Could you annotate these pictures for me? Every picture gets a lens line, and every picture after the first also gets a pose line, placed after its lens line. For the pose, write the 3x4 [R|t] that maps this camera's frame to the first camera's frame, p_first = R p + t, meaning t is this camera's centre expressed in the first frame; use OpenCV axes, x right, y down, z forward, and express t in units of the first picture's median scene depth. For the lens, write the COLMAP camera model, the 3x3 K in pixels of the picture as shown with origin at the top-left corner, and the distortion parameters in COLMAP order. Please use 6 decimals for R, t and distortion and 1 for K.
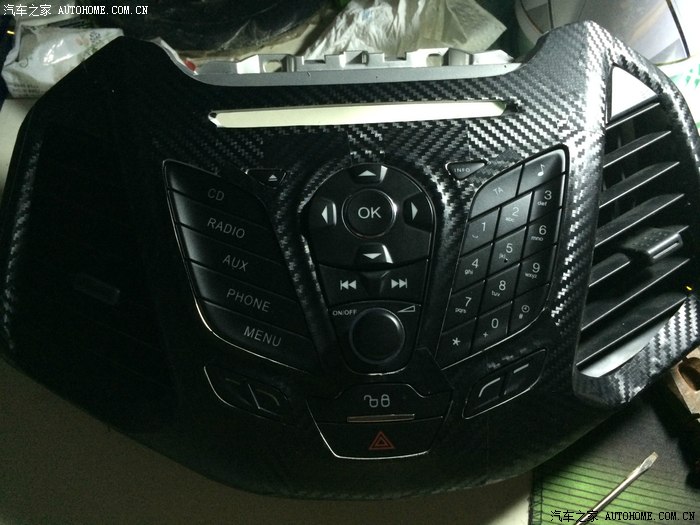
lens RADIAL K [[613.3, 0, 350.0], [0, 613.3, 262.5], [0, 0, 1]] dist [0.048739, 0.001619]
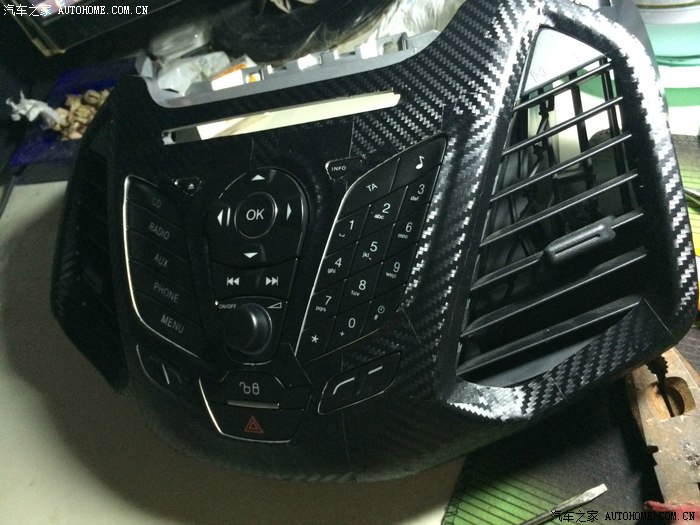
lens RADIAL K [[645.2, 0, 350.0], [0, 645.2, 262.5], [0, 0, 1]] dist [0.041654, -0.003444]
pose [[0.872599, 0.007567, -0.488379, 0.736422], [0.012940, 0.999171, 0.038601, -0.038998], [0.488266, -0.040002, 0.871778, 0.090276]]
